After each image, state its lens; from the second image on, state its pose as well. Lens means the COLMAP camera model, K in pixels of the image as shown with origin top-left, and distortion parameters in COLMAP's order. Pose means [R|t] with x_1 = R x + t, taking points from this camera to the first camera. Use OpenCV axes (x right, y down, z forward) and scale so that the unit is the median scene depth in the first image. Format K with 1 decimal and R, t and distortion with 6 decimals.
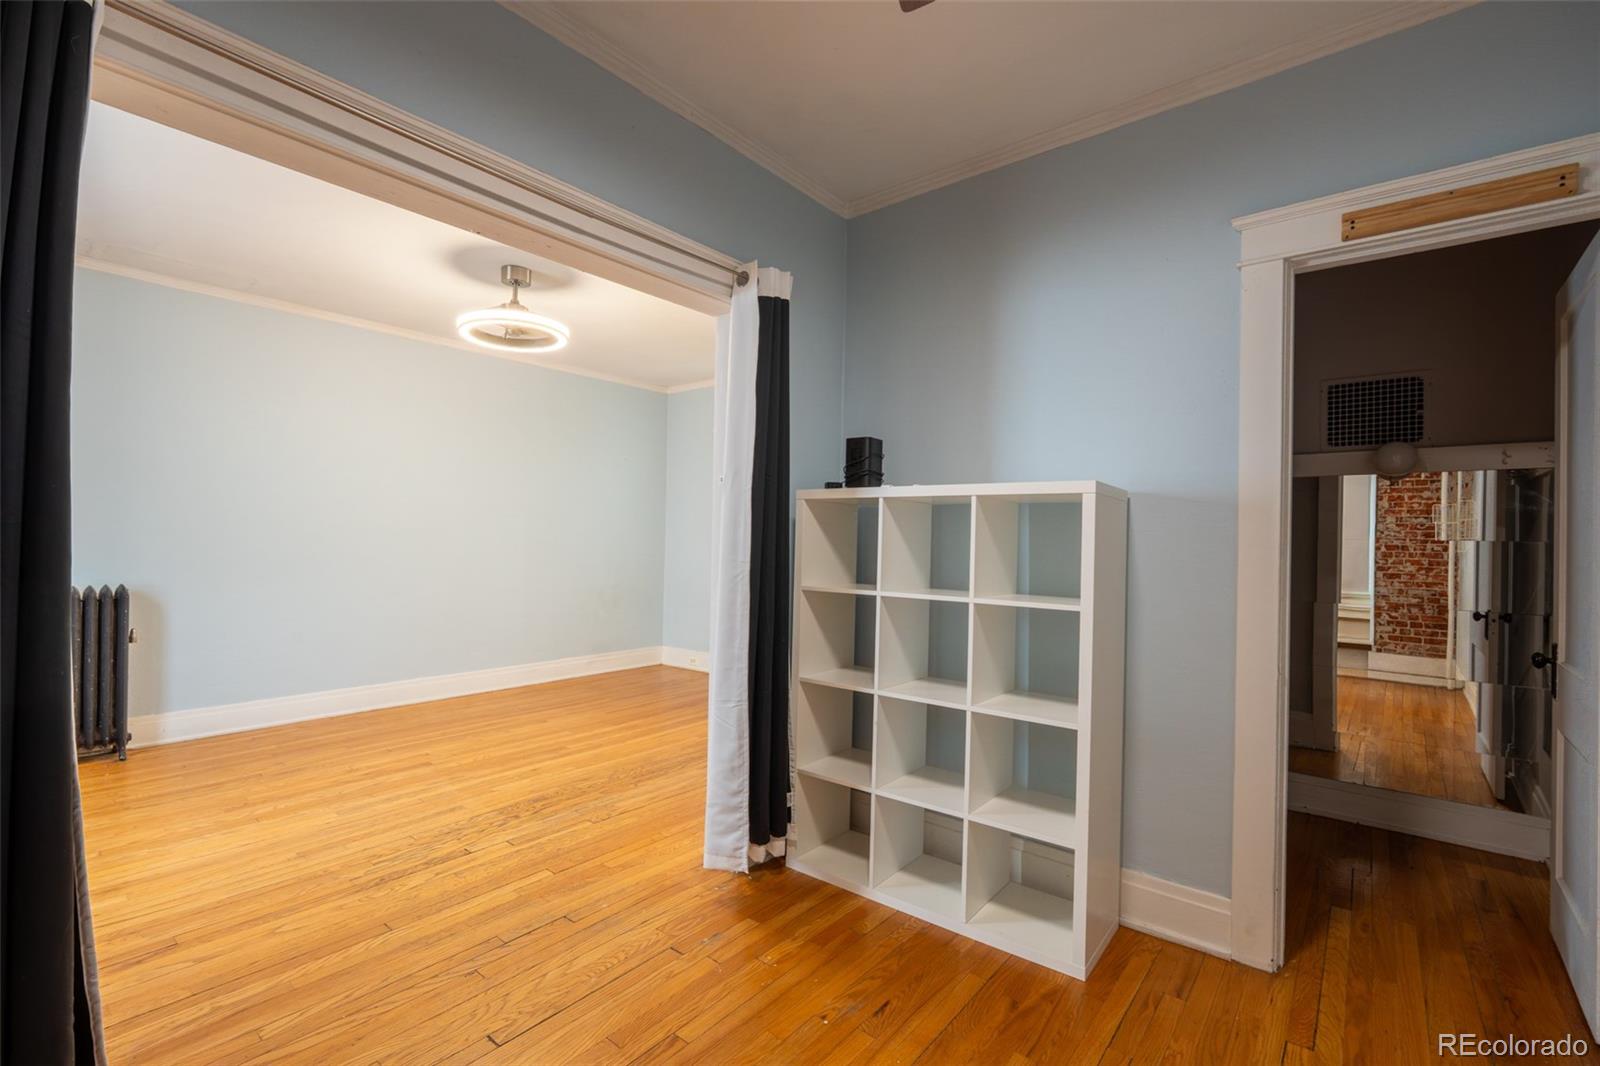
lens RADIAL K [[712.3, 0, 790.9], [0, 712.3, 533.3], [0, 0, 1]] dist [-0.011815, 0.003904]
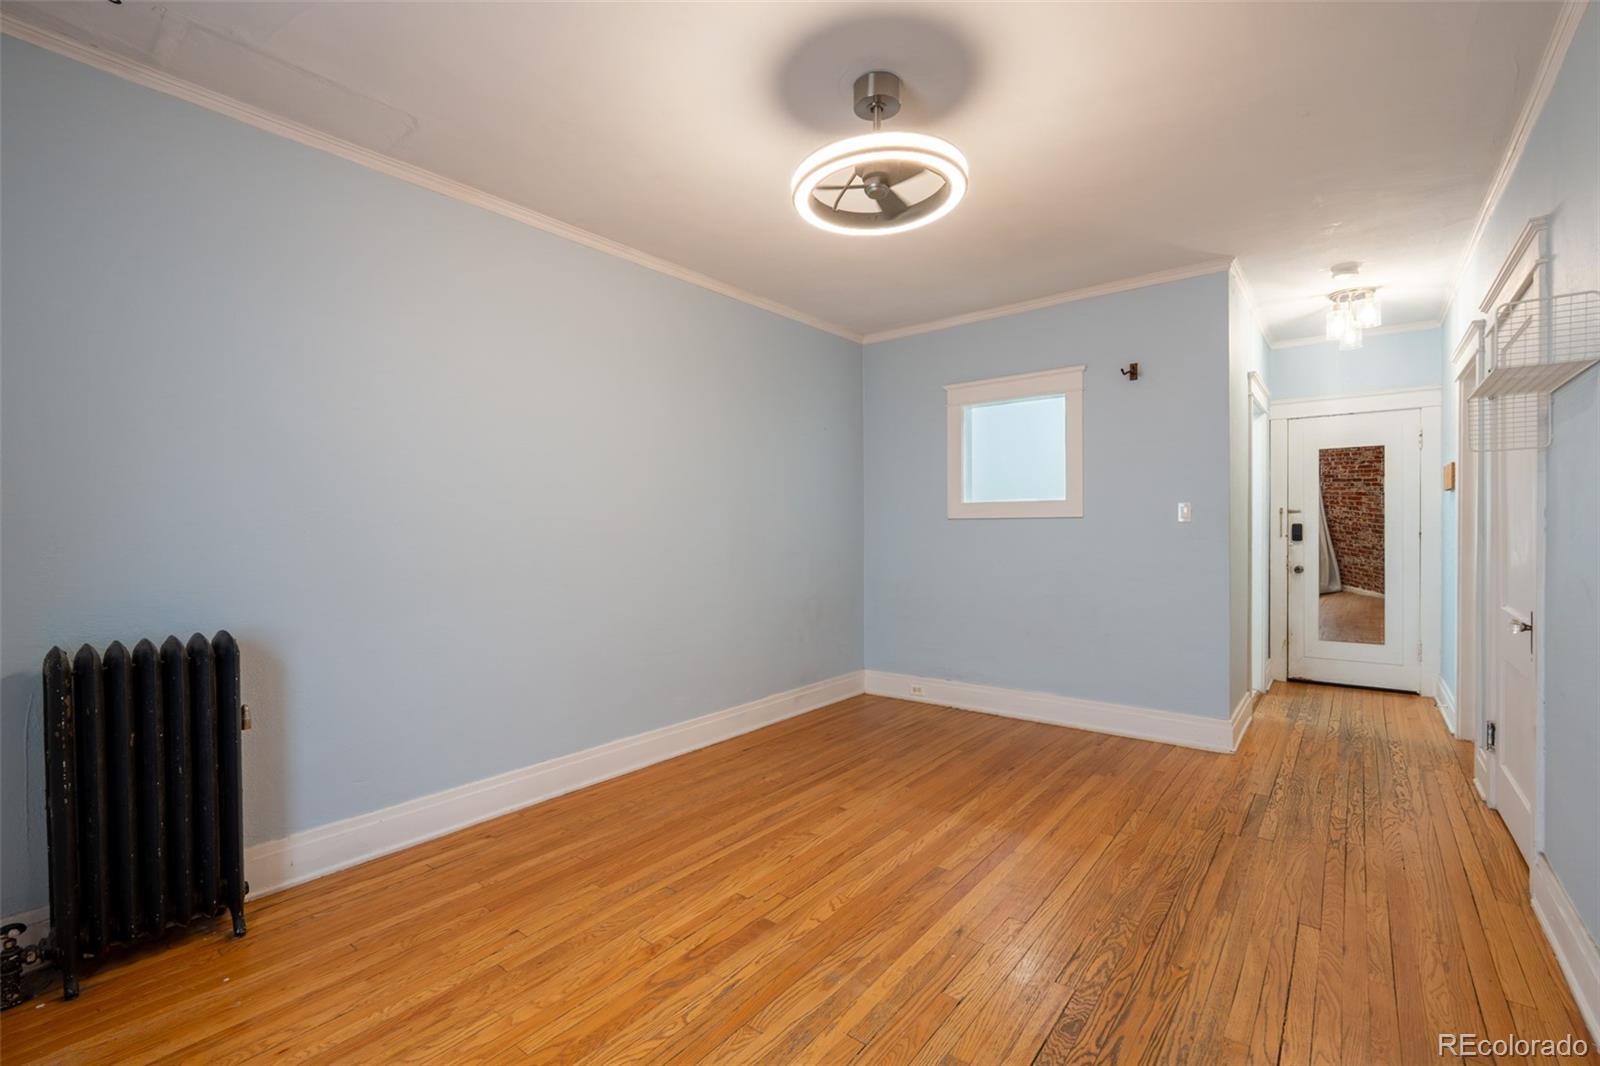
lens RADIAL K [[712.3, 0, 790.9], [0, 712.3, 533.3], [0, 0, 1]] dist [-0.011815, 0.003904]
pose [[0.999638, -0.021794, 0.015770, -0.462425], [0.021571, 0.999667, 0.014147, -0.005875], [-0.016073, -0.013801, 0.999776, 0.389684]]
